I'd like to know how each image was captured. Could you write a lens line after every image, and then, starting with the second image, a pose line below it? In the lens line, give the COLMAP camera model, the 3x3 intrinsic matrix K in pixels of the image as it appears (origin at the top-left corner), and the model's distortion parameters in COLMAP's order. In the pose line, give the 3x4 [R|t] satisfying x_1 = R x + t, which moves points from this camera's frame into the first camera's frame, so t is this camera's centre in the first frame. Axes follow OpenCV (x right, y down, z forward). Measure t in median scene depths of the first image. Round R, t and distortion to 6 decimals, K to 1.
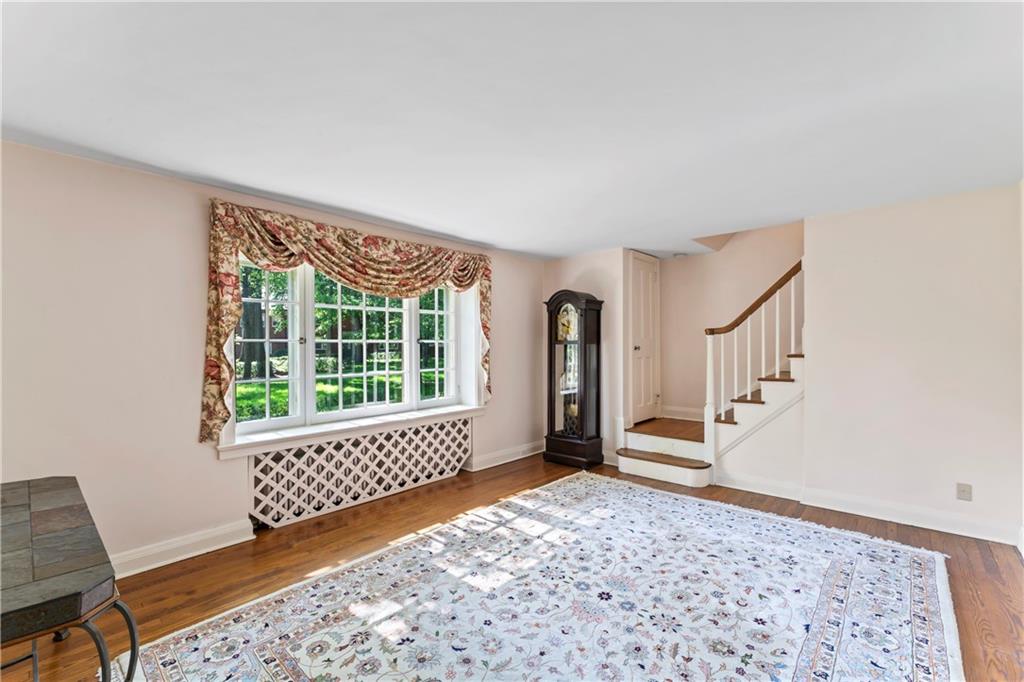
lens RADIAL K [[438.5, 0, 504.4], [0, 438.5, 345.1], [0, 0, 1]] dist [0.003424, 0.000369]
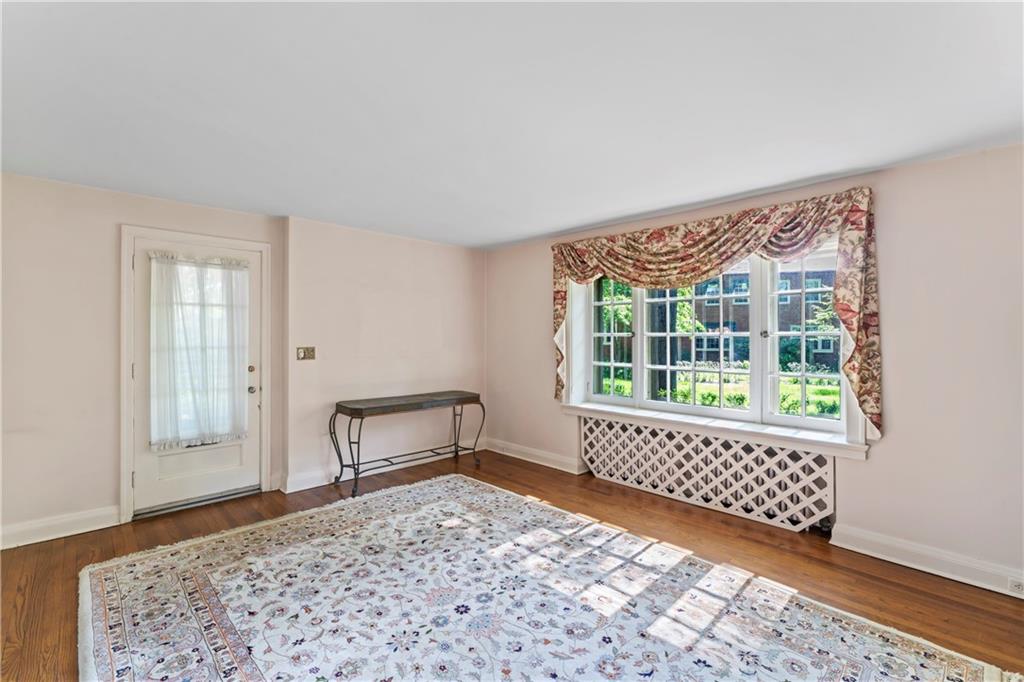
lens RADIAL K [[438.5, 0, 504.2], [0, 438.5, 336.7], [0, 0, 1]] dist [0.003424, 0.000369]
pose [[-0.057759, 0.004403, -0.998321, 0.811988], [-0.002030, 0.999988, 0.004528, -0.009580], [0.998328, 0.002288, -0.057749, 0.802713]]
